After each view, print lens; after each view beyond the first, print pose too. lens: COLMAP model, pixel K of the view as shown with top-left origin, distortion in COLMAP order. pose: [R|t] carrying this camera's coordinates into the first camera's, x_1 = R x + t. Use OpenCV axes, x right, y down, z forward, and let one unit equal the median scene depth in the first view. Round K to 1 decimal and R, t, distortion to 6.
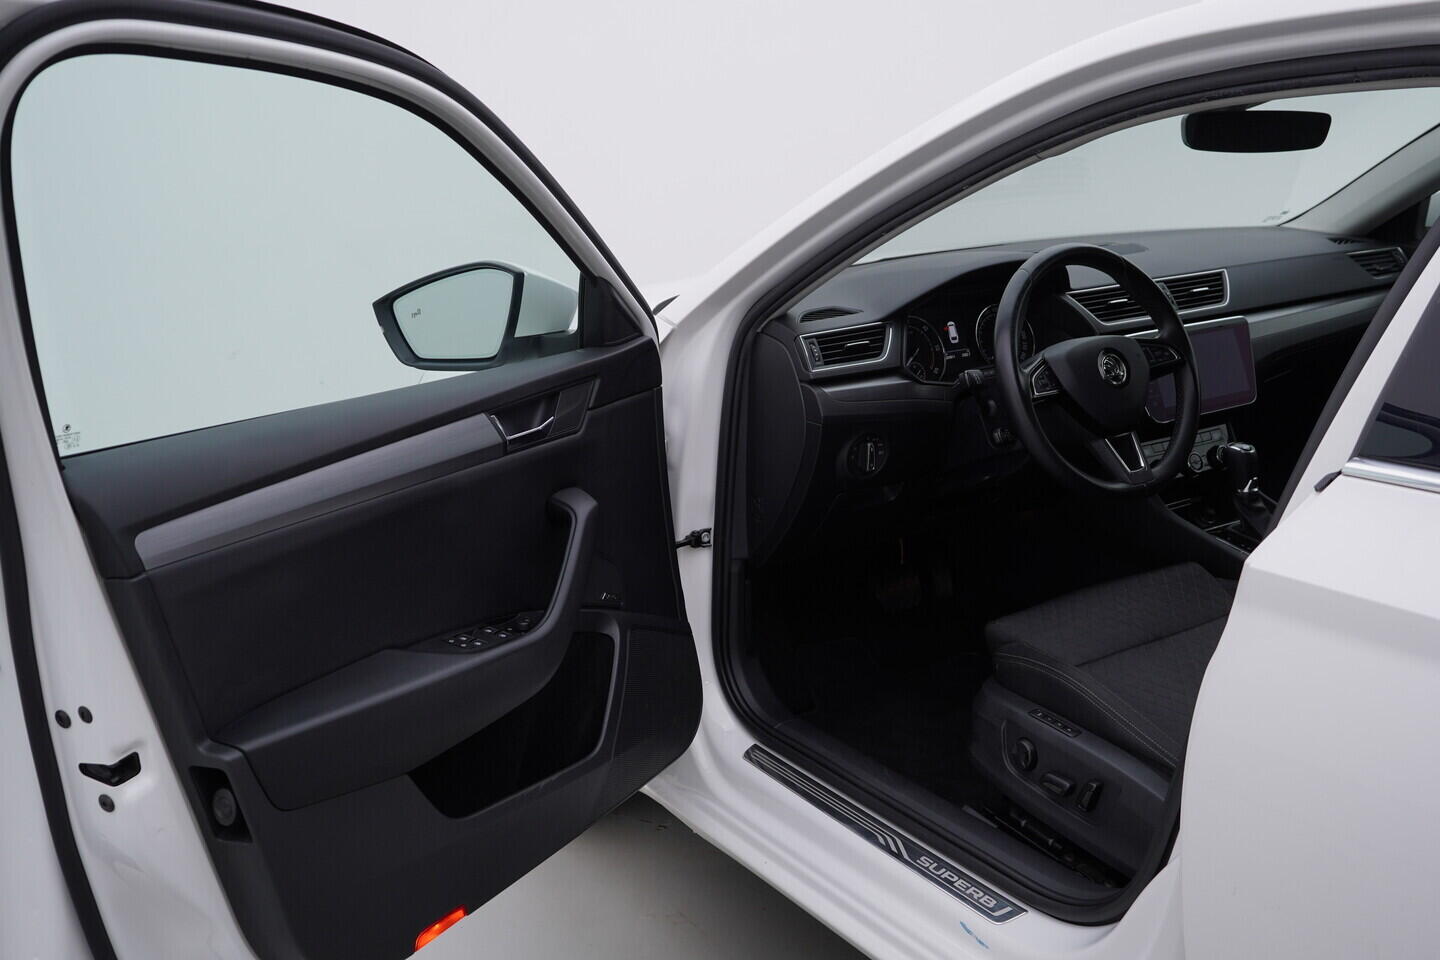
lens RADIAL K [[1485.6, 0, 723.5], [0, 1485.6, 478.2], [0, 0, 1]] dist [-0.003960, 0.000000]
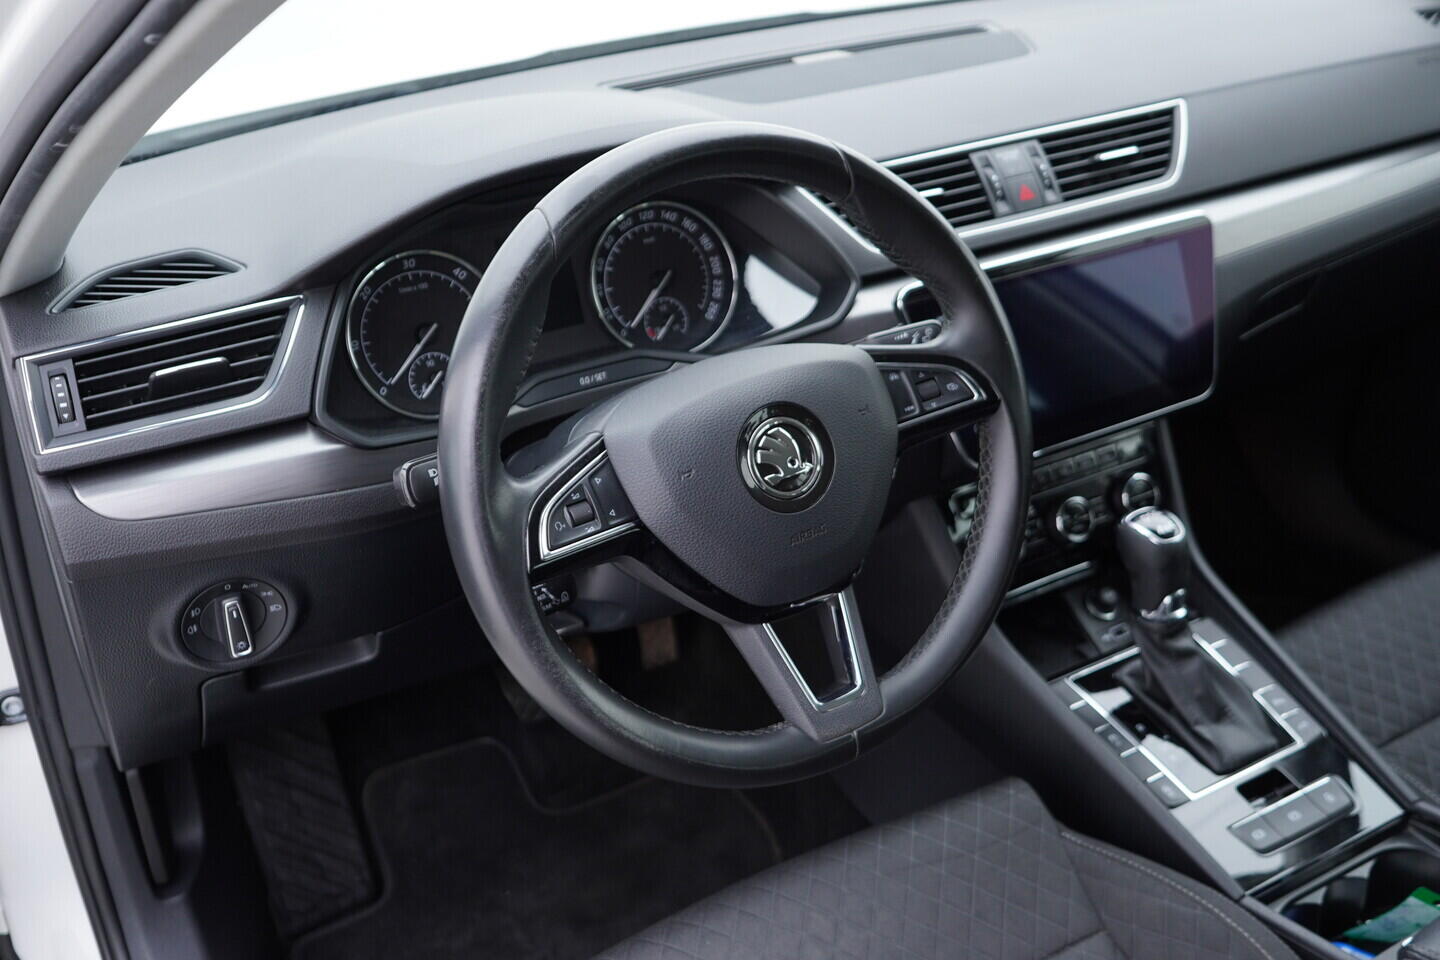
lens RADIAL K [[1485.6, 0, 717.3], [0, 1485.6, 483.6], [0, 0, 1]] dist [-0.003960, 0.000000]
pose [[0.998453, 0.021841, -0.051129, 0.264148], [-0.009878, 0.974664, 0.223456, -0.155444], [0.054714, -0.222605, 0.973372, 0.606669]]
